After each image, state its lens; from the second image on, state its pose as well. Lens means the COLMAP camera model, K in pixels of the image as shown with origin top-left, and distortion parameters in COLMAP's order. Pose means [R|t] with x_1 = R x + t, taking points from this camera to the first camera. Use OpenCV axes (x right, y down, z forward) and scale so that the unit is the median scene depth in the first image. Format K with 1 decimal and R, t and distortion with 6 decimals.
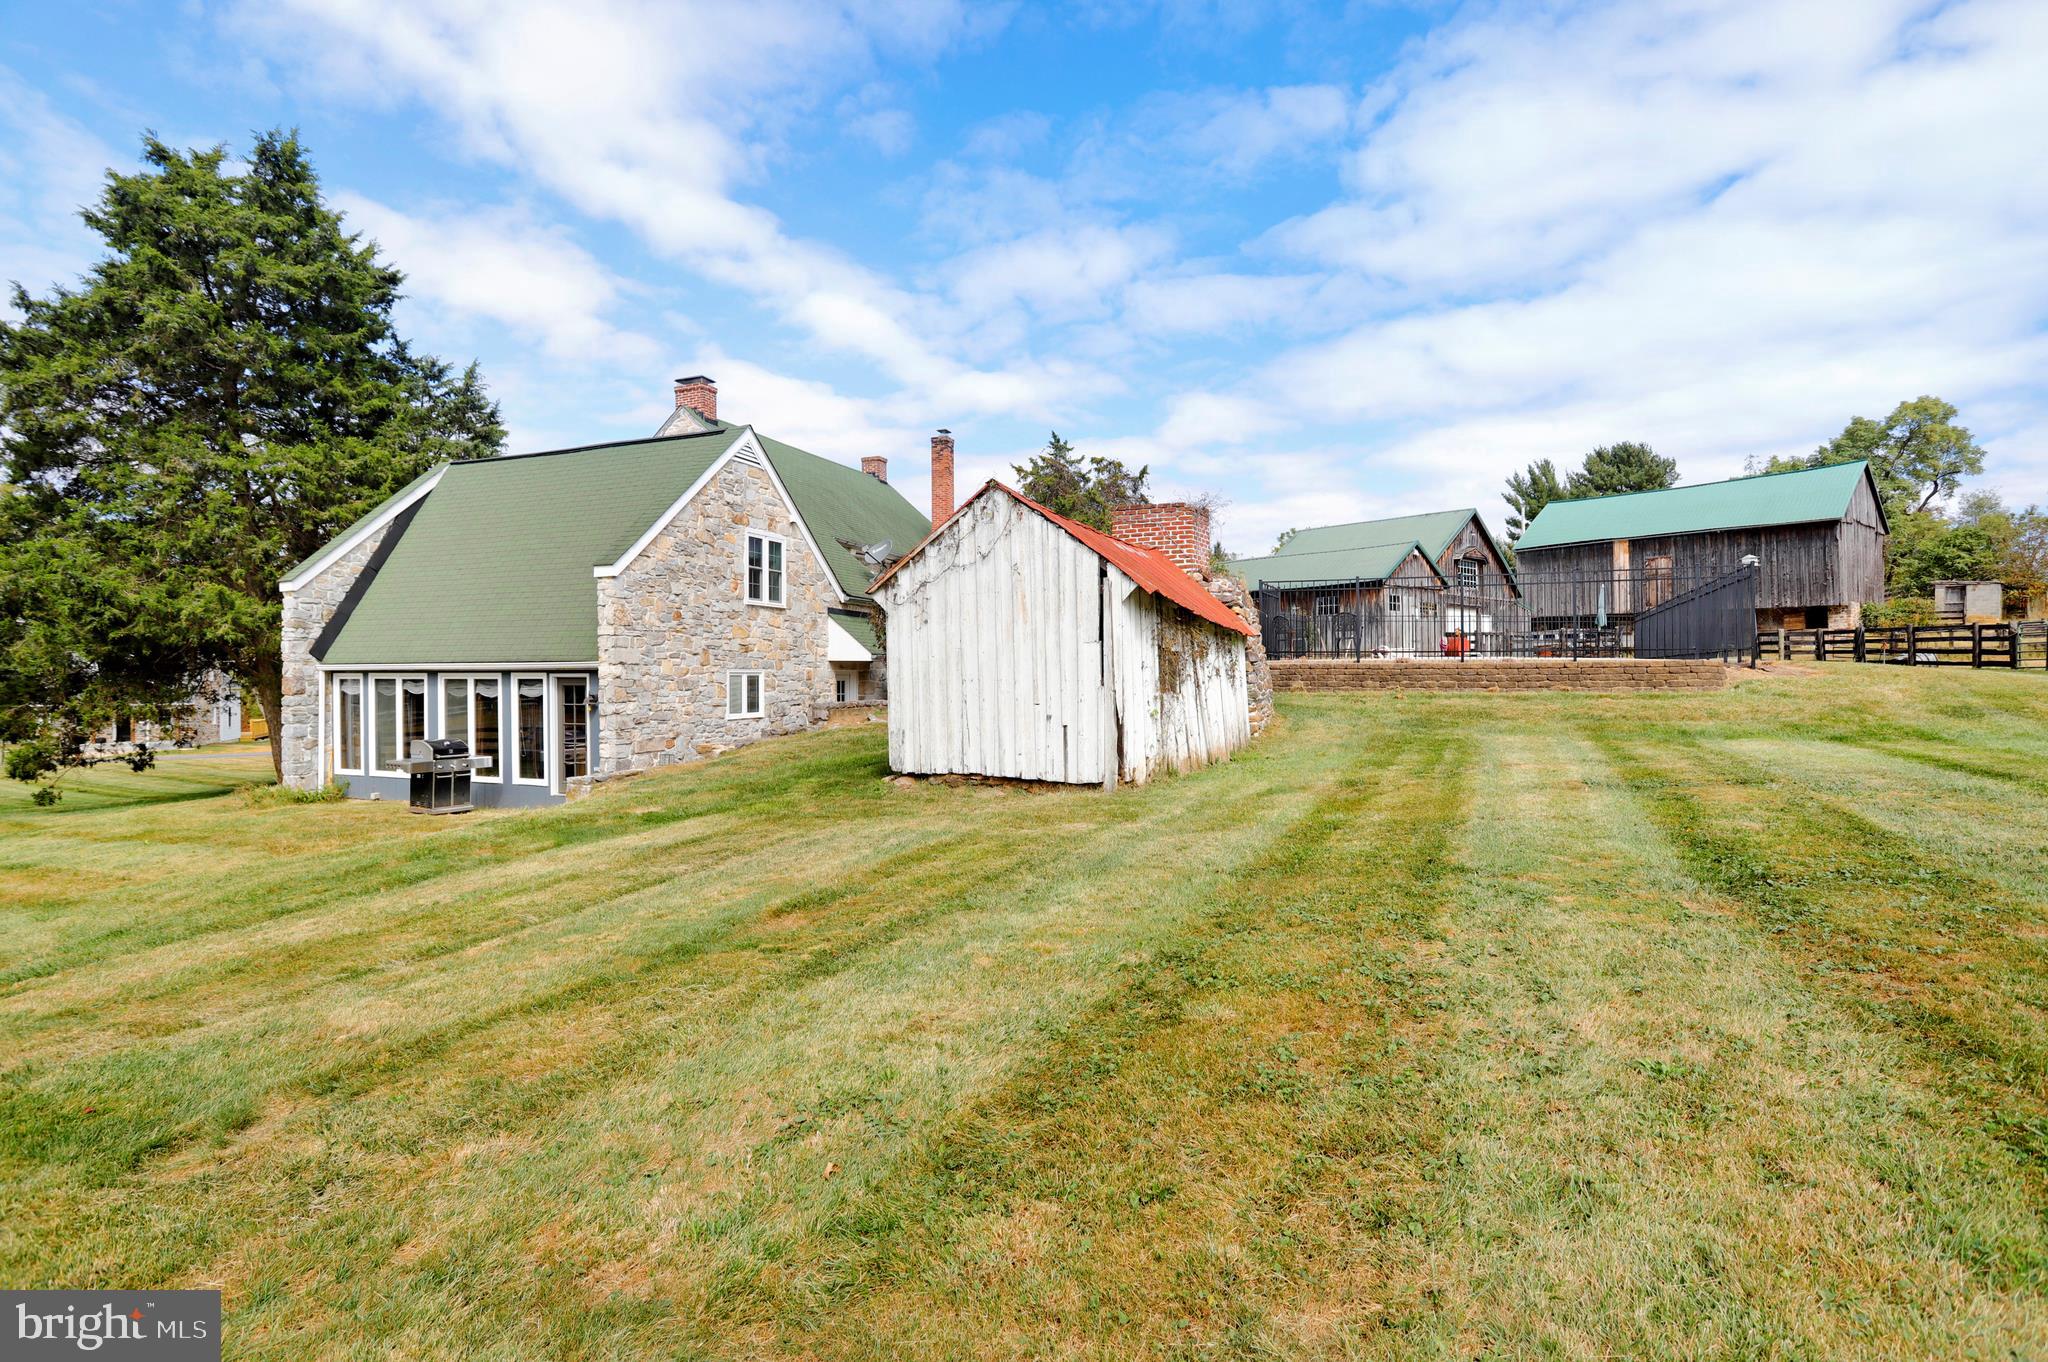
lens RADIAL K [[1045.7, 0, 1024.0], [0, 1045.7, 681.0], [0, 0, 1]] dist [-0.032724, 0.000194]
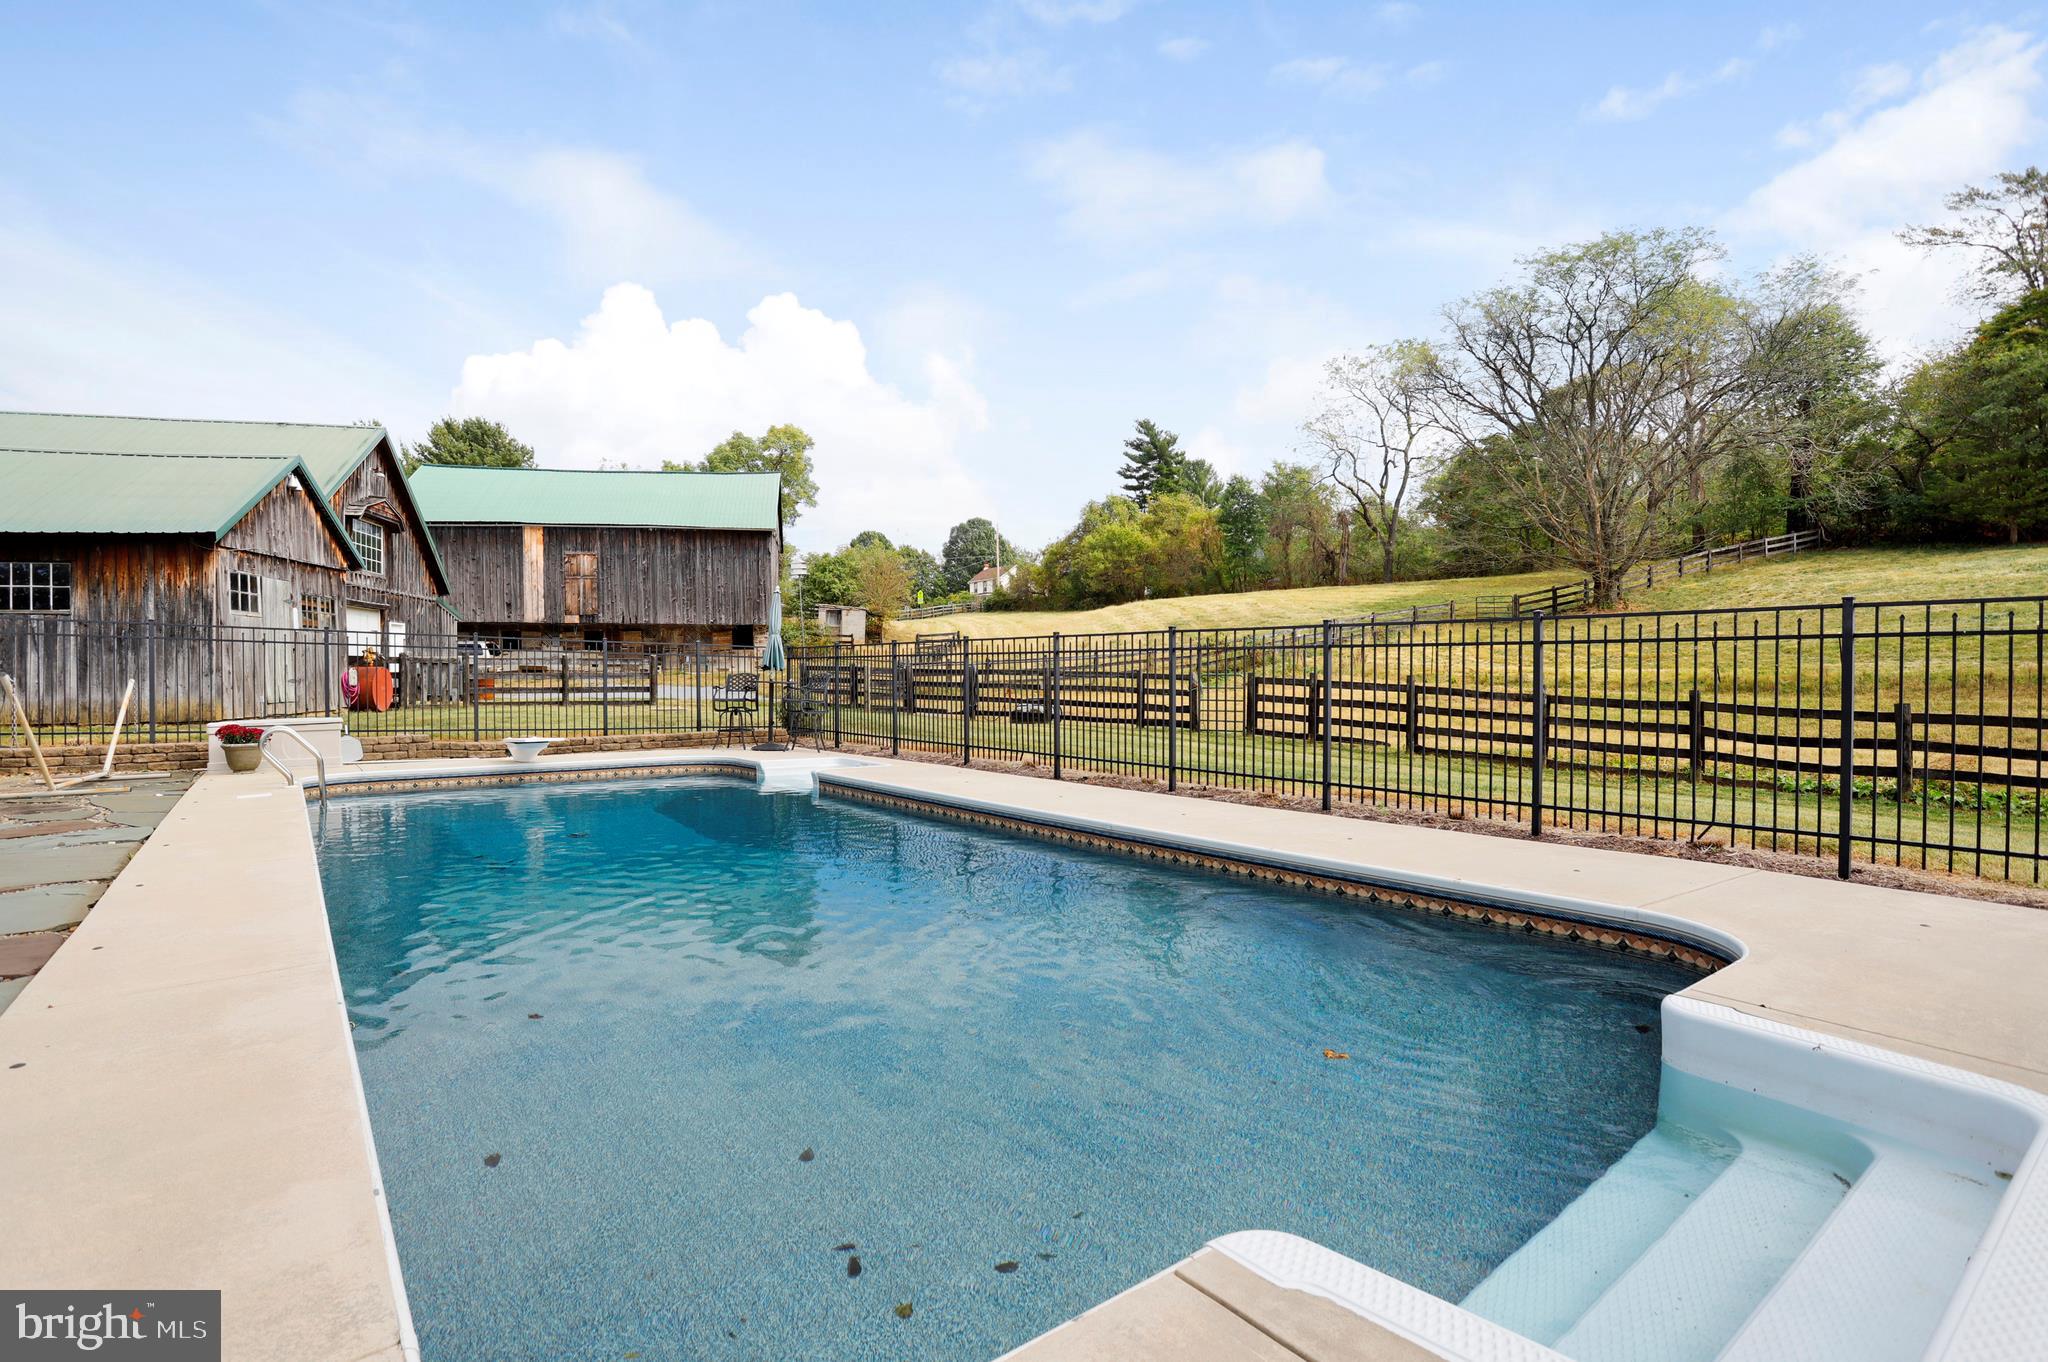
lens RADIAL K [[1034.0, 0, 1024.0], [0, 1034.0, 681.0], [0, 0, 1]] dist [-0.014957, 0.001193]
pose [[0.483272, -0.004826, 0.875457, 0.094850], [0.003387, 0.999988, 0.003642, -0.025974], [-0.875464, 0.001205, 0.483282, 0.343494]]
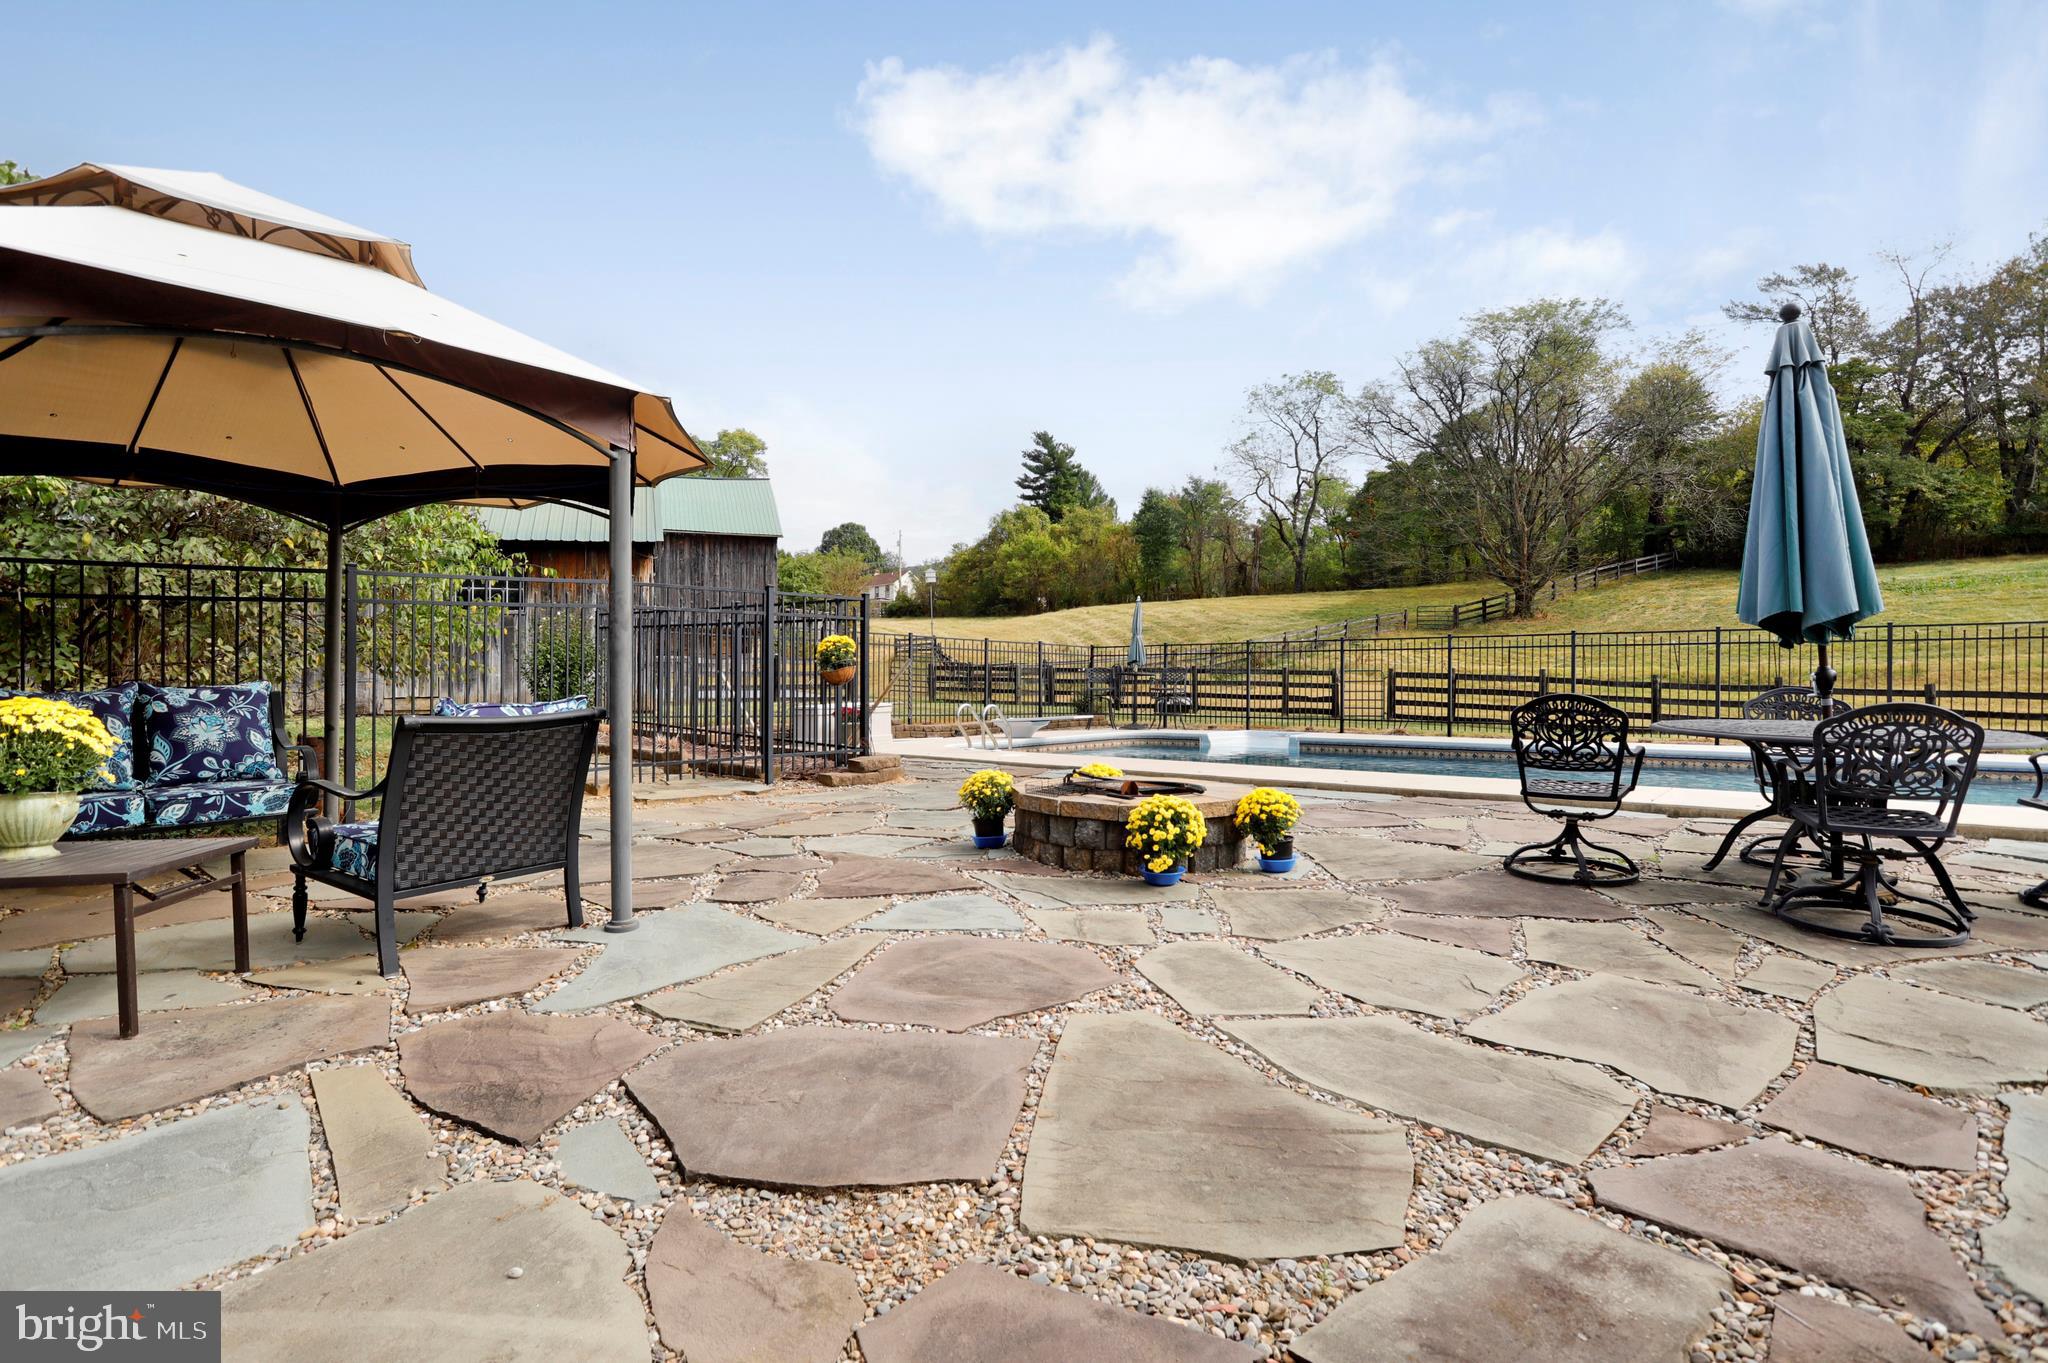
lens RADIAL K [[1045.7, 0, 1024.0], [0, 1045.7, 681.5], [0, 0, 1]] dist [-0.032724, 0.000194]
pose [[0.332617, -0.001604, 0.943061, -0.022368], [0.008413, 0.999964, -0.001267, -0.022405], [-0.943024, 0.008355, 0.332619, 0.449757]]
